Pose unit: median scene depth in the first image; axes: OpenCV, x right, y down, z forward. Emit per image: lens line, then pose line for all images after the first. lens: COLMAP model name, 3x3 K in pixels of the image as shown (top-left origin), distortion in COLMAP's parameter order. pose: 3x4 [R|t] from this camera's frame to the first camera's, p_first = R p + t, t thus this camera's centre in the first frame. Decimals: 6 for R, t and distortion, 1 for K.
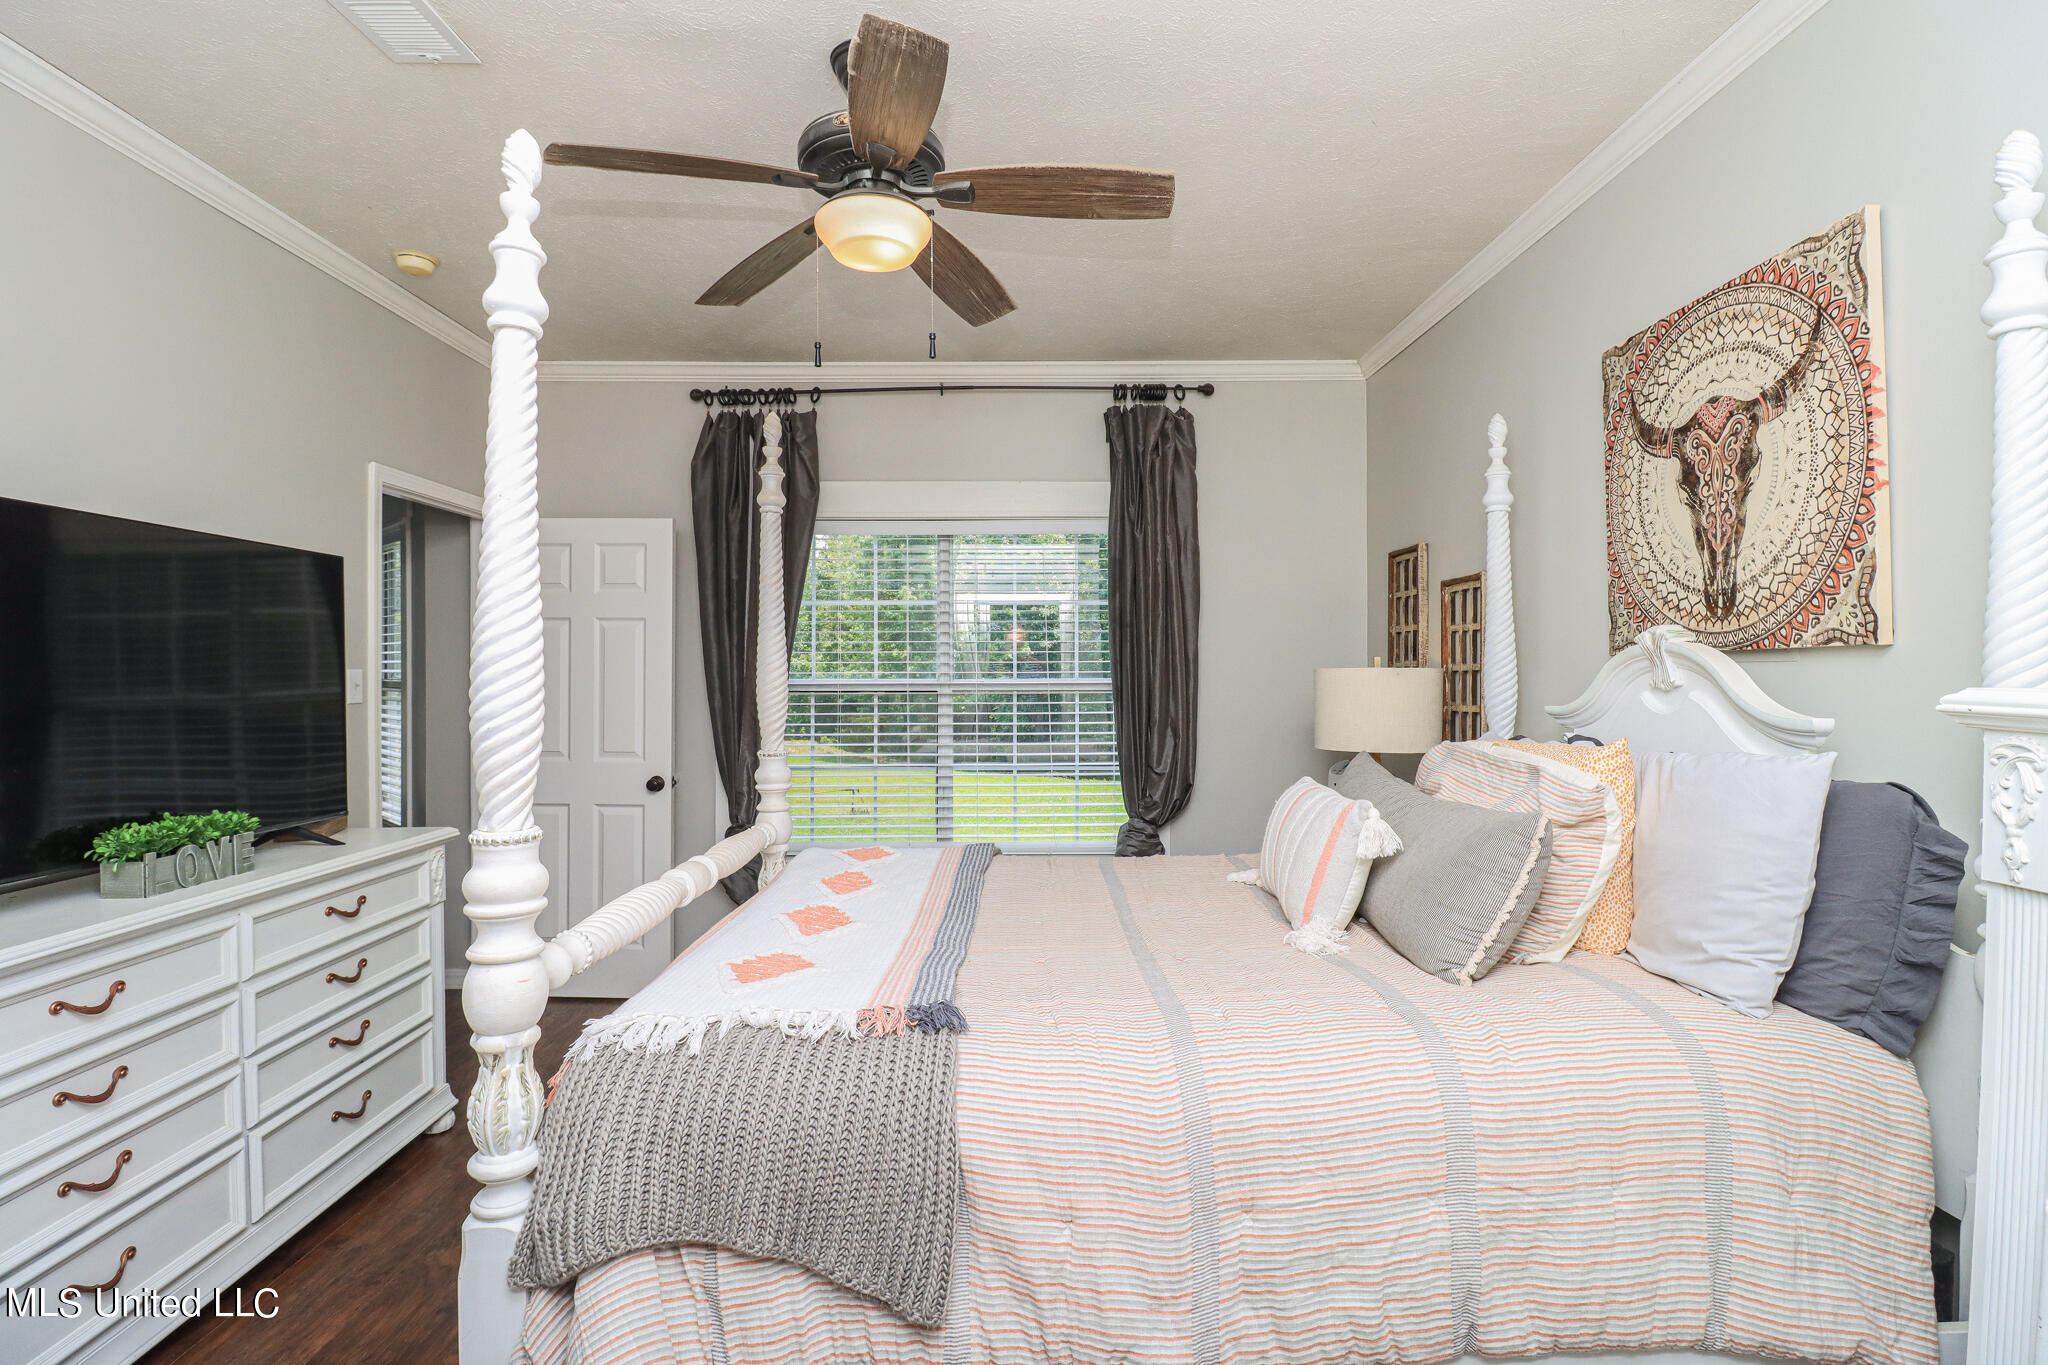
lens RADIAL K [[985.1, 0, 1007.1], [0, 985.1, 673.9], [0, 0, 1]] dist [0.001206, -0.016299]
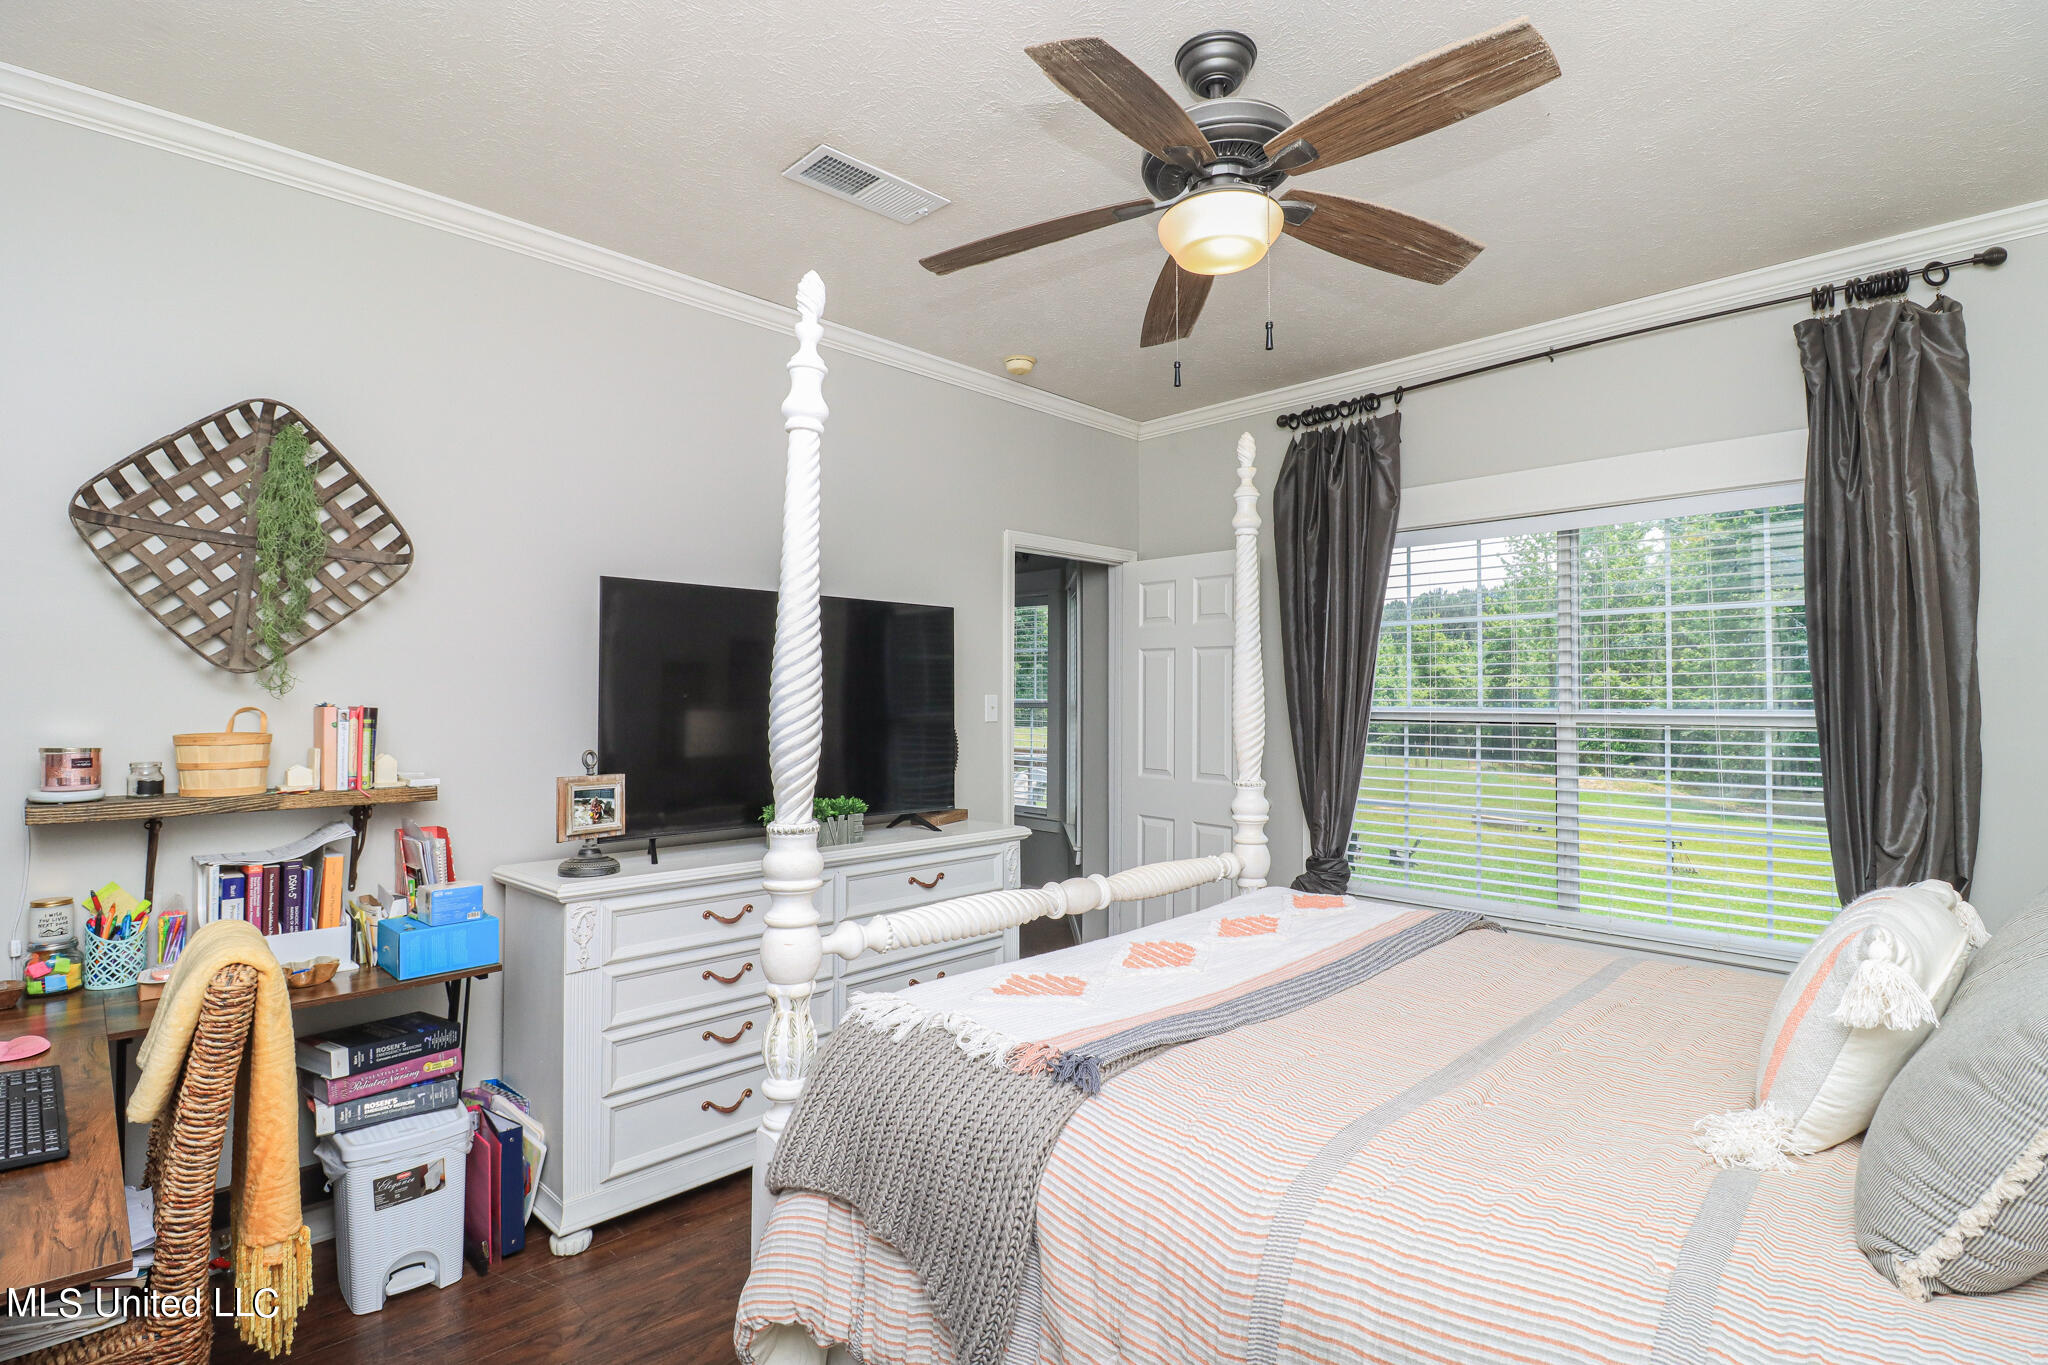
lens RADIAL K [[985.1, 0, 1007.1], [0, 985.1, 673.9], [0, 0, 1]] dist [0.001206, -0.016299]
pose [[0.684348, -0.013146, -0.729037, 0.496275], [-0.005444, 0.999717, -0.023137, -0.004911], [0.729135, 0.019802, 0.684083, 0.267395]]
